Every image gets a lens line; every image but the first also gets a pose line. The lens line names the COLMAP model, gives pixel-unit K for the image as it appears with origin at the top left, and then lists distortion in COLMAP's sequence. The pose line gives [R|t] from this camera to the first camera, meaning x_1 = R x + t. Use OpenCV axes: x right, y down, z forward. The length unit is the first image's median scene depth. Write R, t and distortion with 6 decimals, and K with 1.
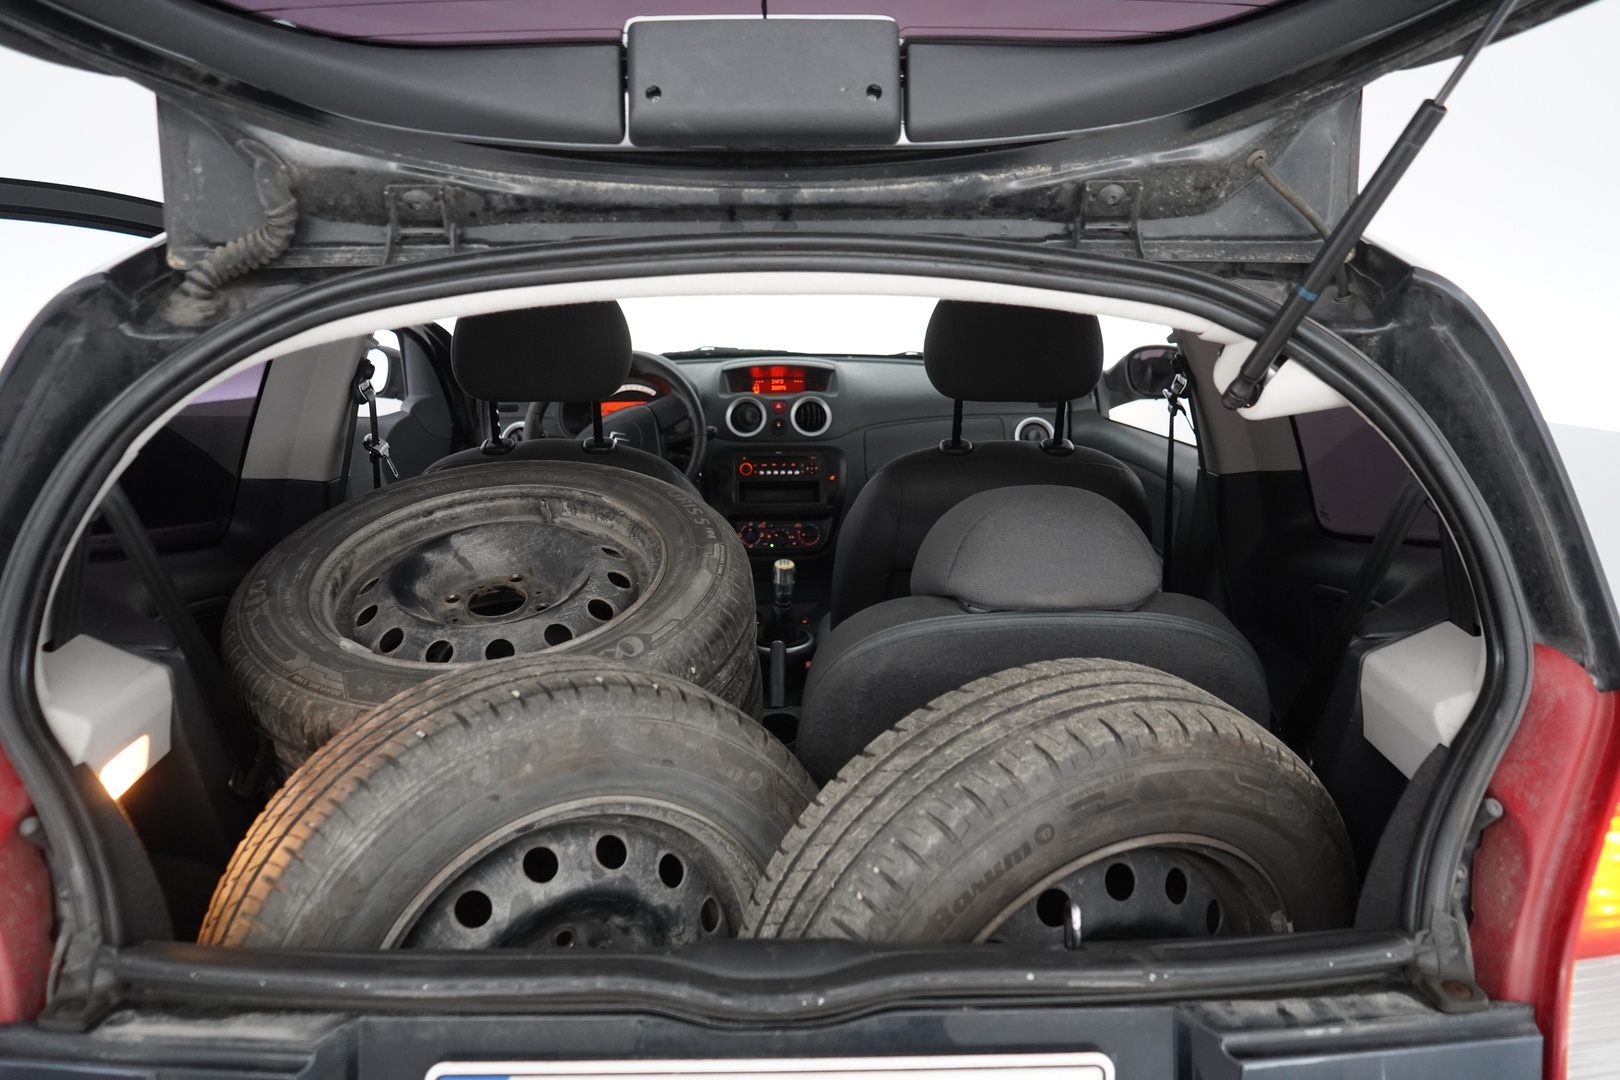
lens RADIAL K [[1346.5, 0, 810.2], [0, 1346.5, 534.2], [0, 0, 1]] dist [-0.020058, 0.022539]
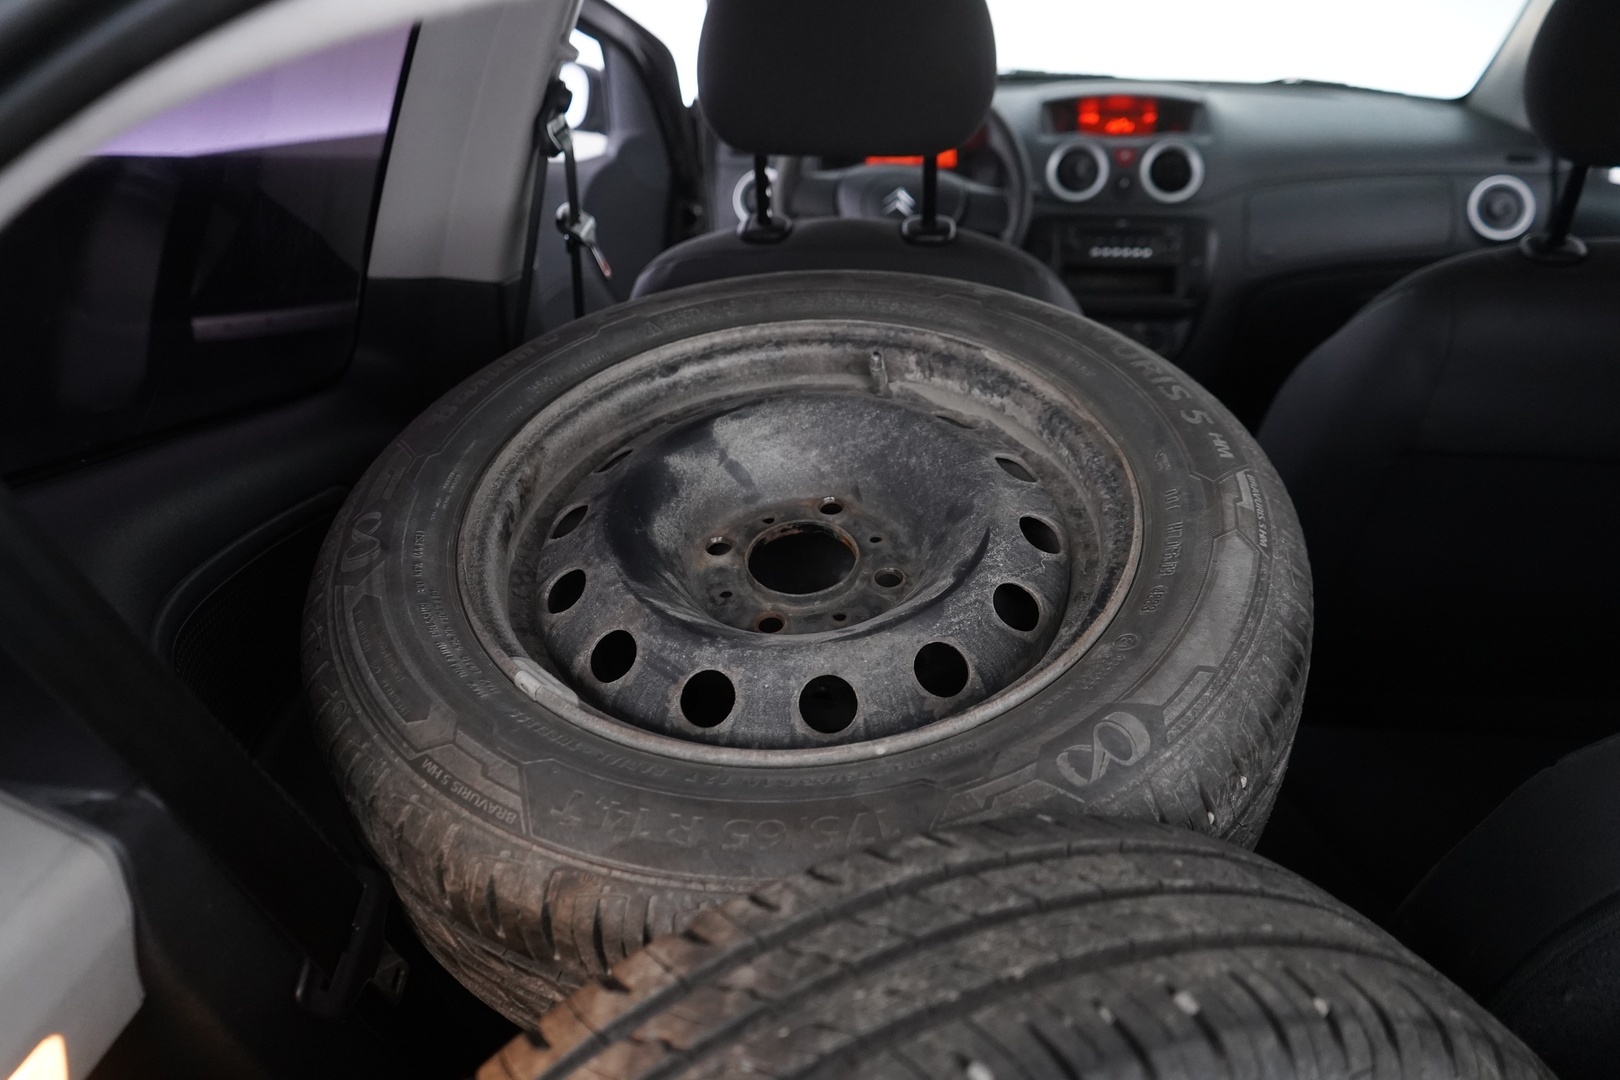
lens RADIAL K [[1346.5, 0, 810.9], [0, 1346.5, 540.4], [0, 0, 1]] dist [-0.020058, 0.022539]
pose [[0.990227, 0.052957, -0.129023, -0.158045], [-0.026454, 0.979631, 0.199054, -0.062062], [0.136936, -0.193695, 0.971458, 0.475074]]
